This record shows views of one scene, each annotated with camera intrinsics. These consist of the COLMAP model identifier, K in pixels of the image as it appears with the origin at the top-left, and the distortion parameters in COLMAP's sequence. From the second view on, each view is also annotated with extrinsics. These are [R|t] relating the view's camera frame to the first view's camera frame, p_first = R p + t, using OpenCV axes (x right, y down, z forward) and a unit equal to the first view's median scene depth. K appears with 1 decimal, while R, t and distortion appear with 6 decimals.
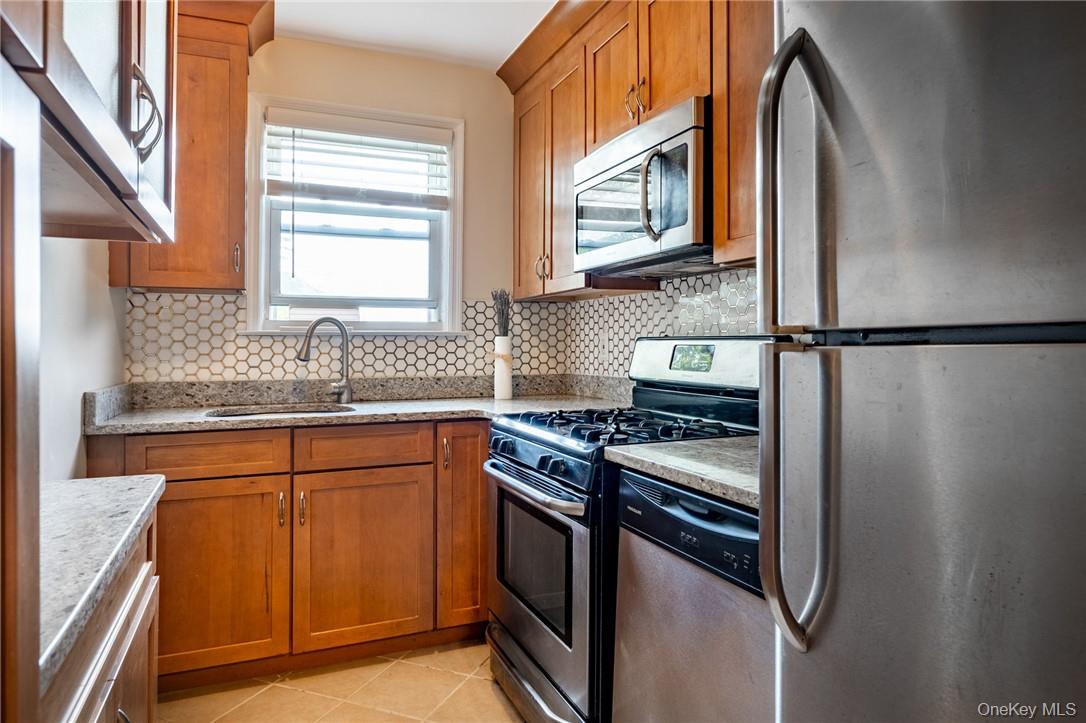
lens RADIAL K [[696.0, 0, 540.3], [0, 696.0, 327.5], [0, 0, 1]] dist [-0.001428, -0.000328]
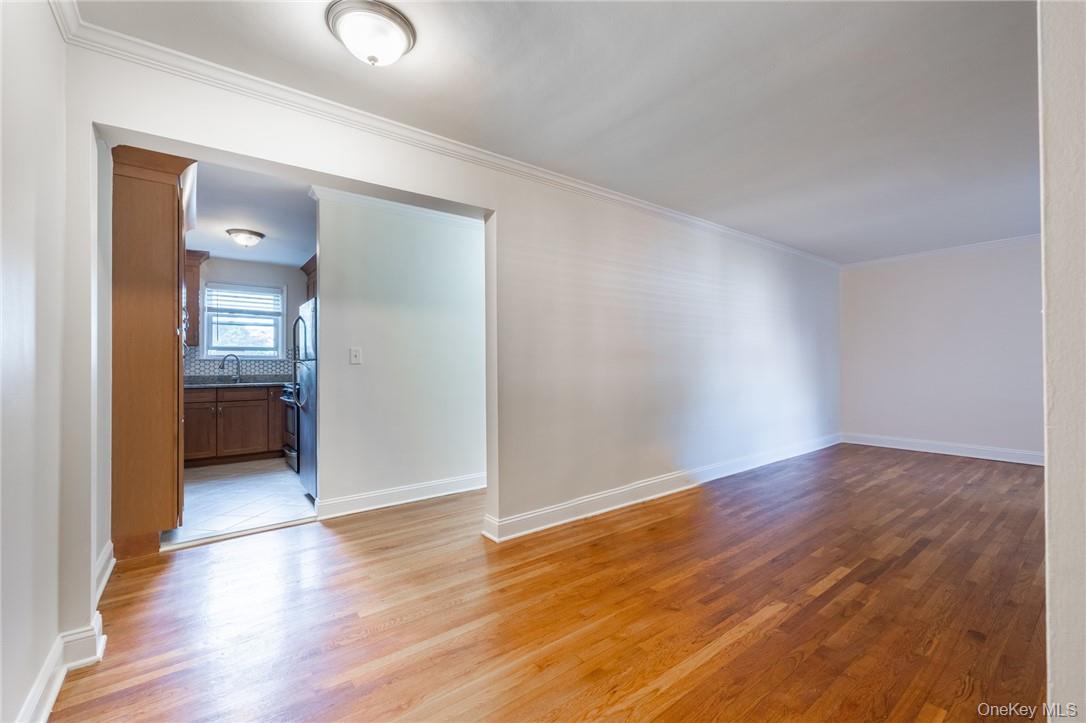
lens RADIAL K [[453.6, 0, 543.0], [0, 453.6, 361.5], [0, 0, 1]] dist [0.002019, 0.000132]
pose [[0.964883, 0.000279, 0.262680, 0.477753], [-0.003130, 0.999941, 0.010433, -0.007513], [-0.262661, -0.010889, 0.964827, -1.239616]]
